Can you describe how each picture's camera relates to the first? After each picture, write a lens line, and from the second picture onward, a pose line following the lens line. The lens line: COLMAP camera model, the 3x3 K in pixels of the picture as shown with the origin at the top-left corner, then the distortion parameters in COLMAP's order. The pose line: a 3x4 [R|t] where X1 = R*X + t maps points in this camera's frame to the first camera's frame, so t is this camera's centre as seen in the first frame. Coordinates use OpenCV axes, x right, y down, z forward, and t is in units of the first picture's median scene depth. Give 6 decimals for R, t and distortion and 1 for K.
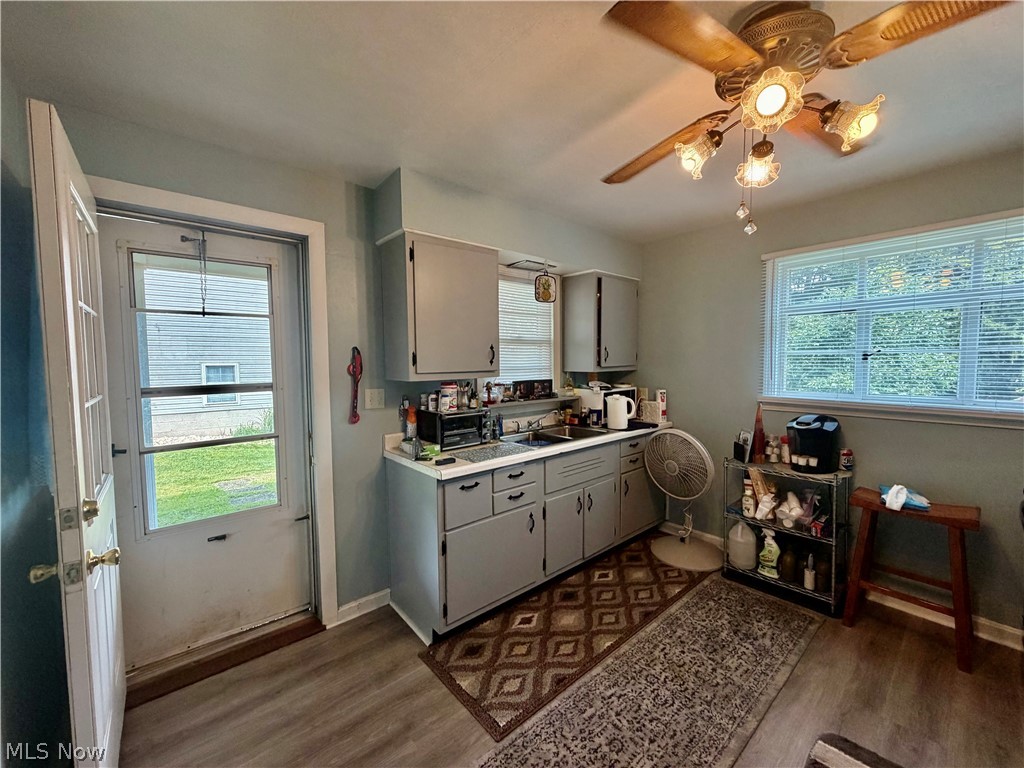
lens RADIAL K [[408.6, 0, 509.5], [0, 408.6, 381.5], [0, 0, 1]] dist [0.002225, 0.000047]
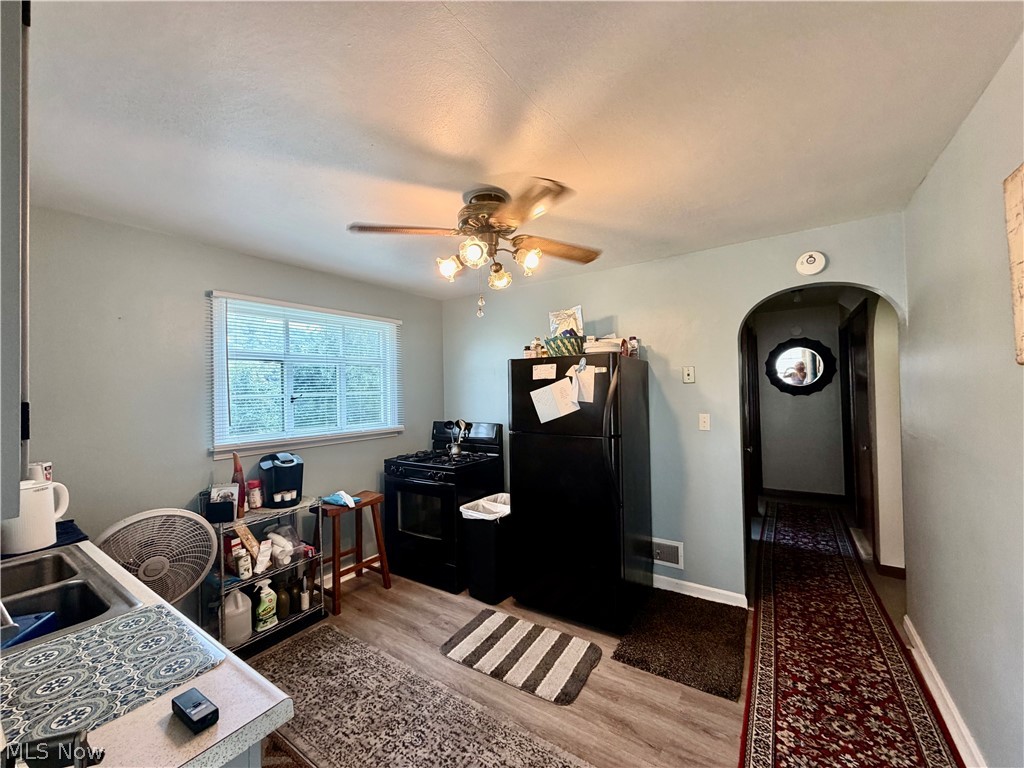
lens RADIAL K [[408.6, 0, 509.7], [0, 408.6, 384.2], [0, 0, 1]] dist [0.002225, 0.000047]
pose [[-0.265122, 0.032194, 0.963677, -0.498502], [0.077302, 0.996935, -0.012038, -0.043692], [-0.961111, 0.071303, -0.266798, 0.723193]]
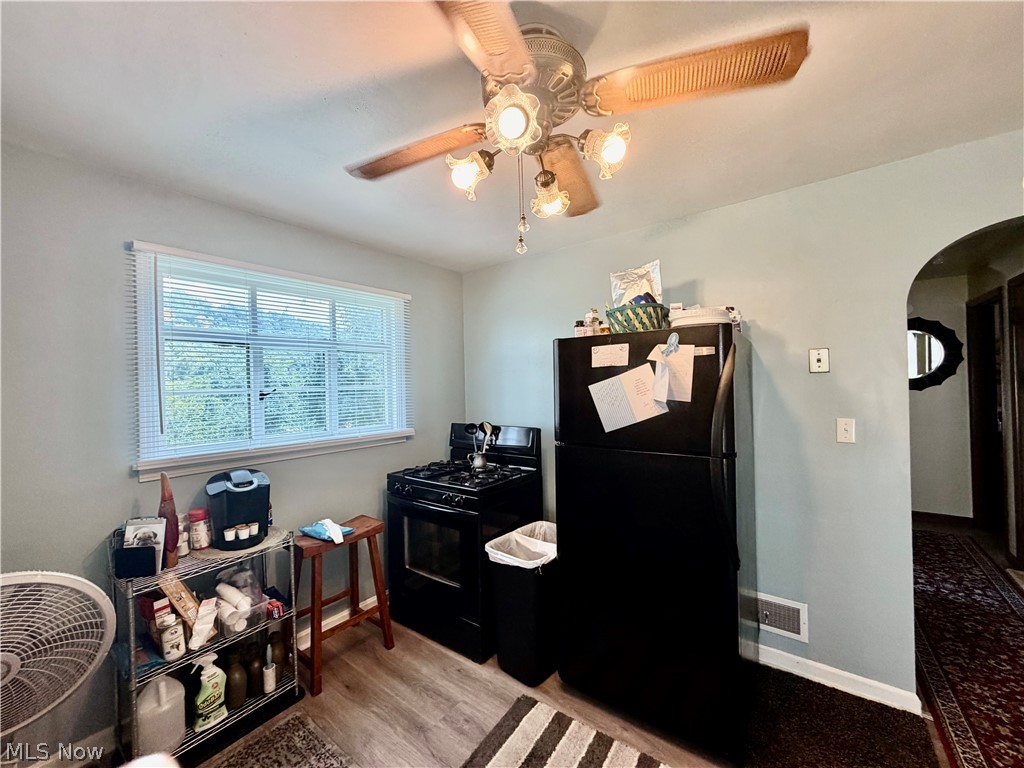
lens RADIAL K [[408.6, 0, 509.2], [0, 408.6, 385.2], [0, 0, 1]] dist [0.002225, 0.000047]
pose [[-0.207524, 0.017418, 0.978075, -0.143215], [0.077821, 0.996967, -0.001243, -0.042946], [-0.975130, 0.075857, -0.208250, 0.673045]]
